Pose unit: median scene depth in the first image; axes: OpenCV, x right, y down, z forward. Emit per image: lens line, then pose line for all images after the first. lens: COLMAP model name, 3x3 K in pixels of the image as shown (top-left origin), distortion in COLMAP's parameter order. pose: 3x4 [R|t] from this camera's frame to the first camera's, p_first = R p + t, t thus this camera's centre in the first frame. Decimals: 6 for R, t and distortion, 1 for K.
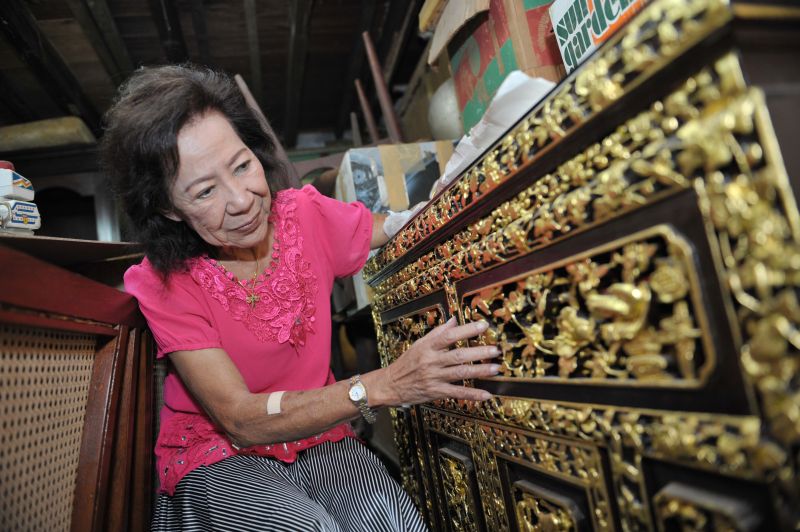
lens RADIAL K [[542.5, 0, 400.0], [0, 542.5, 266.0], [0, 0, 1]] dist [-0.077094, 0.000132]
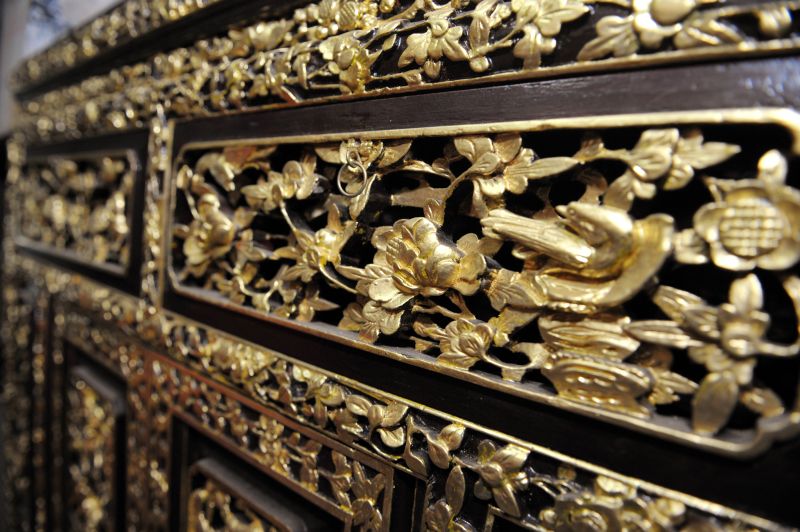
lens RADIAL K [[542.5, 0, 400.0], [0, 542.5, 266.0], [0, 0, 1]] dist [-0.077094, 0.000132]
pose [[0.799903, 0.205494, 0.563851, 0.007930], [-0.304823, 0.948448, 0.086776, 0.071300], [-0.516951, -0.241287, 0.821305, 0.493467]]
